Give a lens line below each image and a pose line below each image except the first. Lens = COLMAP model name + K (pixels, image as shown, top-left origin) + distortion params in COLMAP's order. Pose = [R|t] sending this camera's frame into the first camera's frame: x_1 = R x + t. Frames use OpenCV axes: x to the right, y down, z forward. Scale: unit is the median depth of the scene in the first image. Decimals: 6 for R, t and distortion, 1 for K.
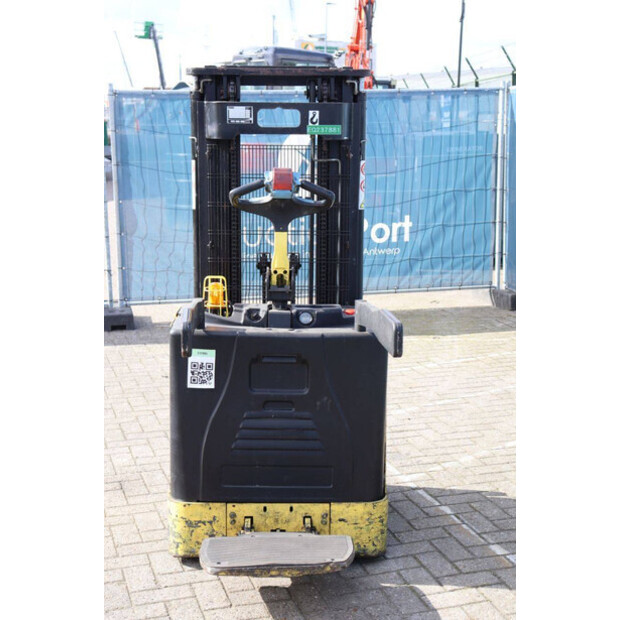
lens RADIAL K [[1035.5, 0, 332.7], [0, 1035.5, 312.8], [0, 0, 1]] dist [0.208171, 0.000000]
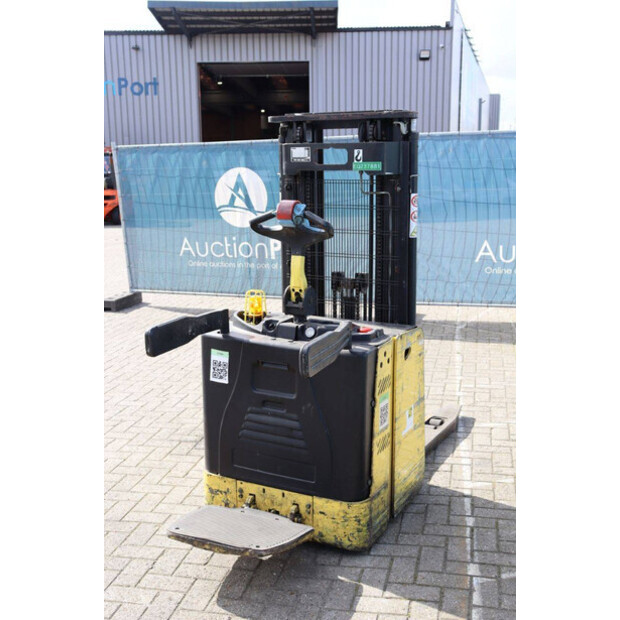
lens RADIAL K [[798.0, 0, 336.0], [0, 798.0, 318.5], [0, 0, 1]] dist [0.054509, 0.000000]
pose [[0.874352, 0.082960, -0.478149, 0.418880], [-0.074552, 0.996546, 0.036577, -0.044137], [0.479532, 0.003666, 0.877517, 0.245182]]
